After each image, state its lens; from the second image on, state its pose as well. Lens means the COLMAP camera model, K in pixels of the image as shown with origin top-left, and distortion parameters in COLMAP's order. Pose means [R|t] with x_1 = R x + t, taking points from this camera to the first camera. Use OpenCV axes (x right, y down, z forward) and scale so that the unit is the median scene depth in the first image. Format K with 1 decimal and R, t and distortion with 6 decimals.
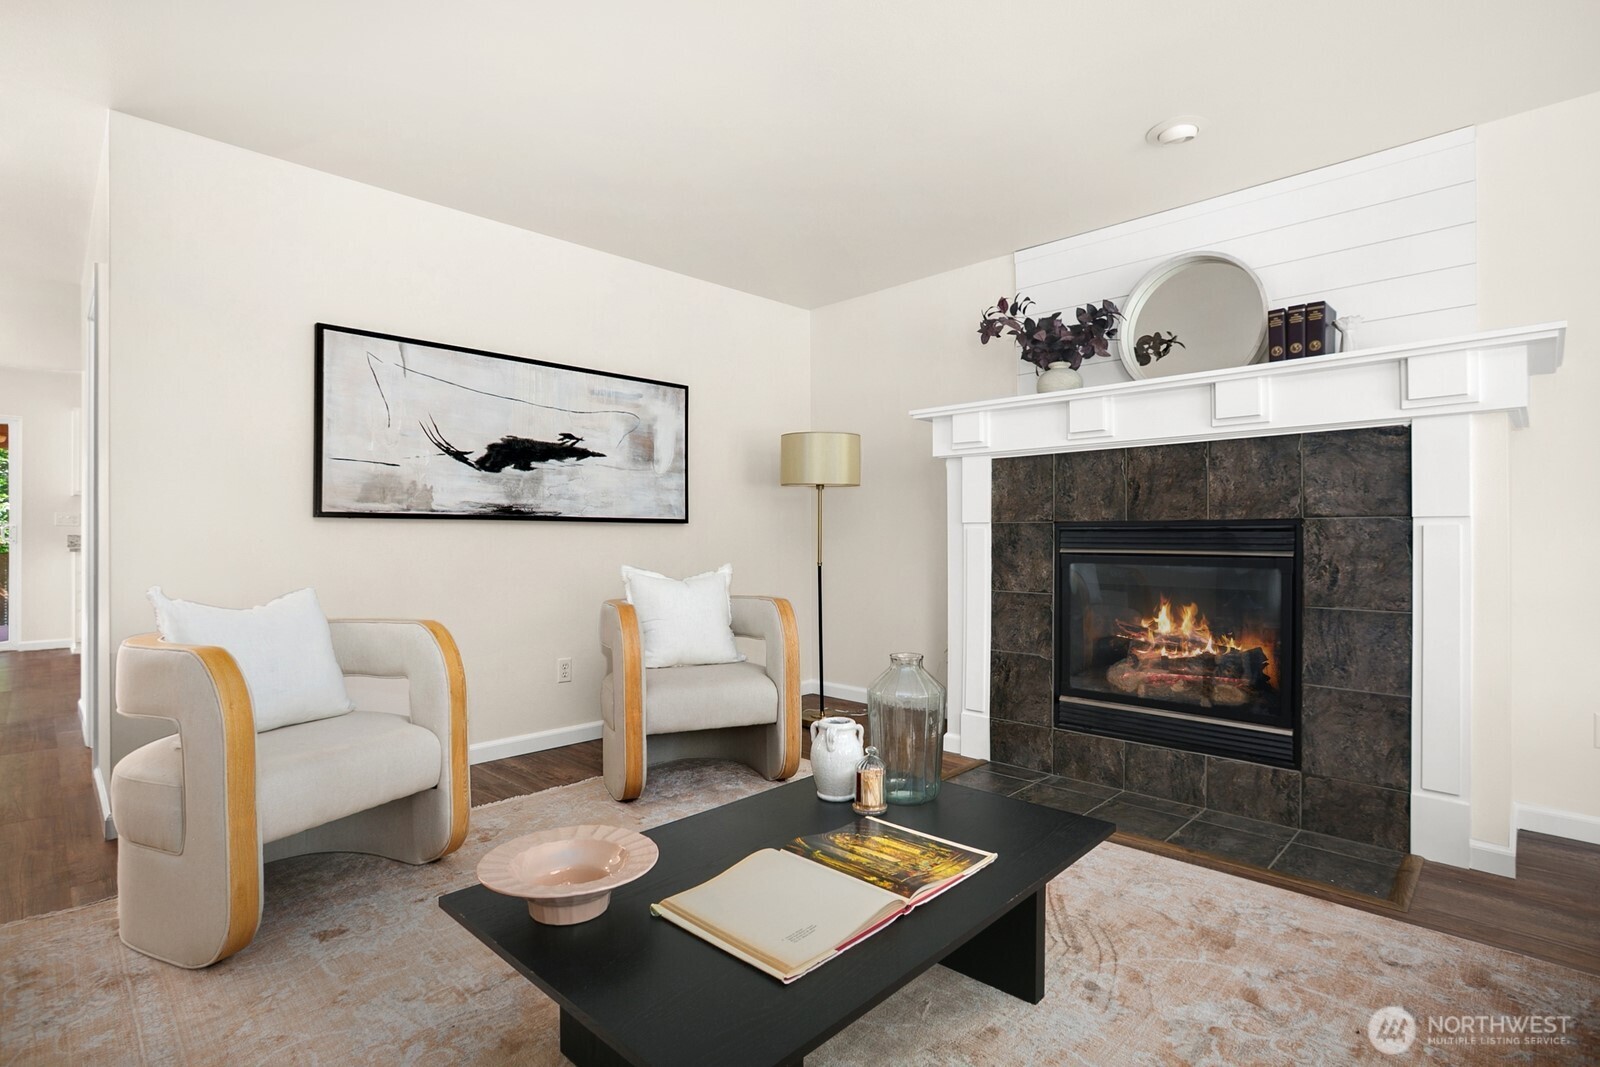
lens RADIAL K [[787.2, 0, 798.4], [0, 787.2, 536.2], [0, 0, 1]] dist [-0.006941, 0.000767]
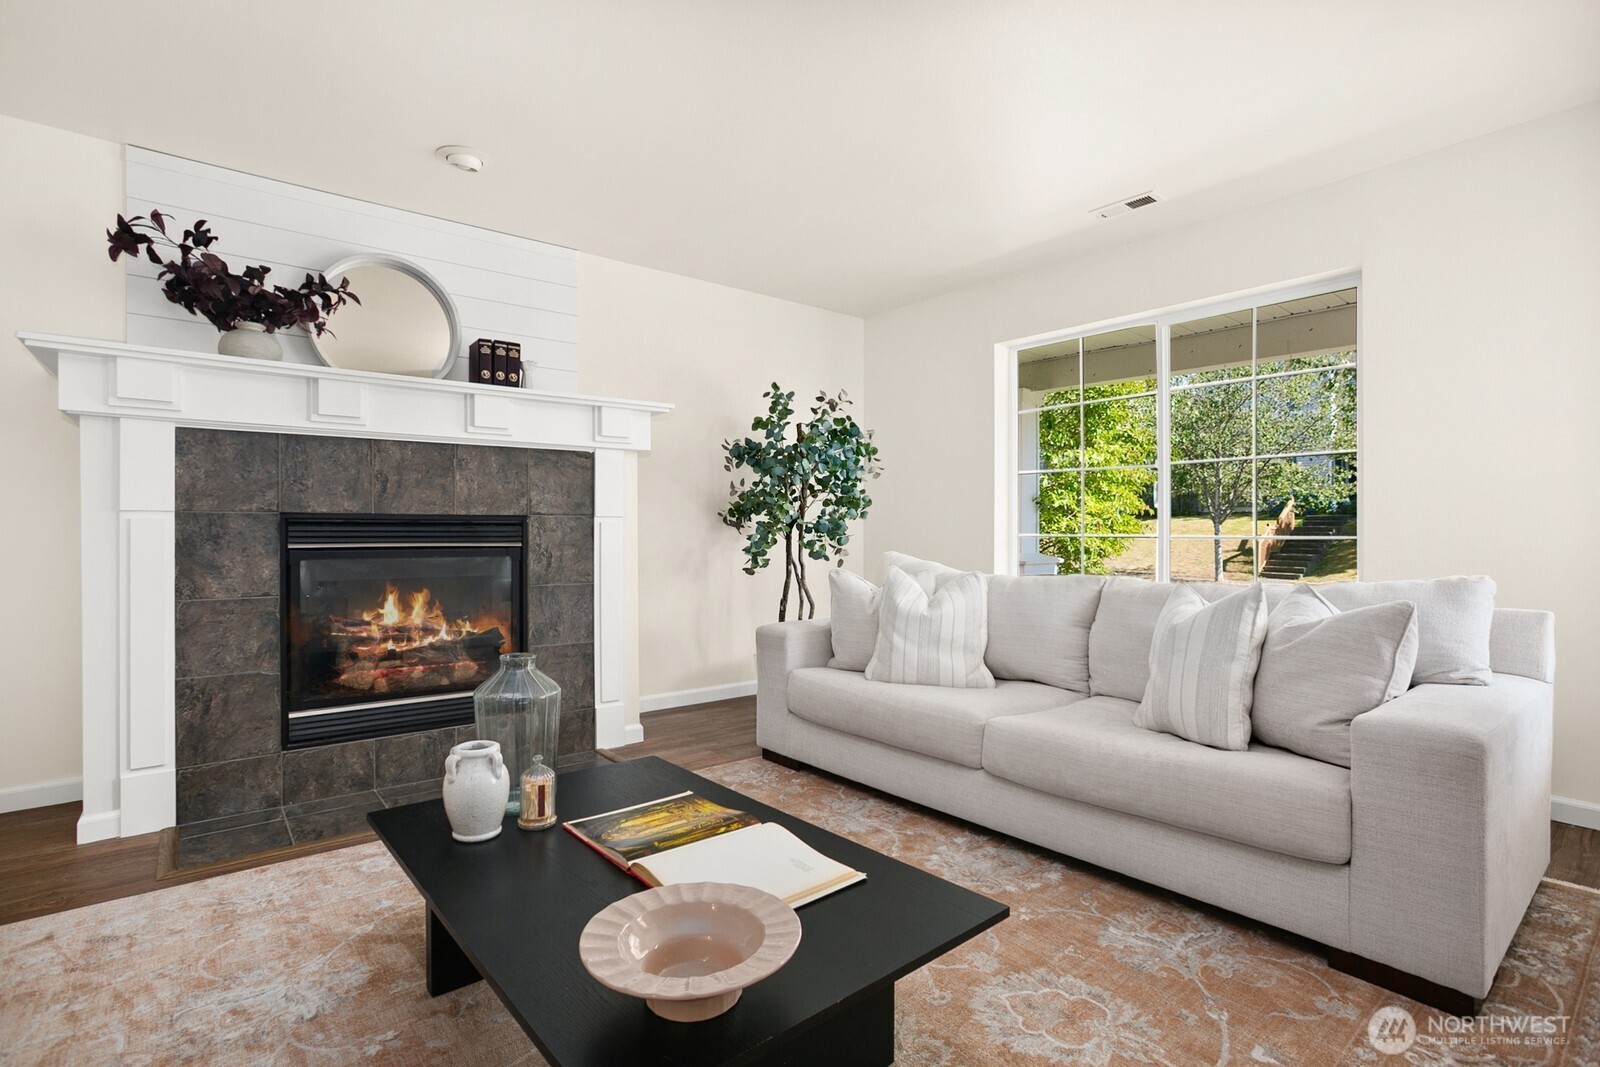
lens RADIAL K [[787.2, 0, 797.4], [0, 787.2, 534.9], [0, 0, 1]] dist [-0.006941, 0.000767]
pose [[0.131597, -0.004777, 0.991292, -0.492504], [-0.000906, 0.999987, 0.004939, 0.001470], [-0.991303, -0.001548, 0.131591, 0.359566]]
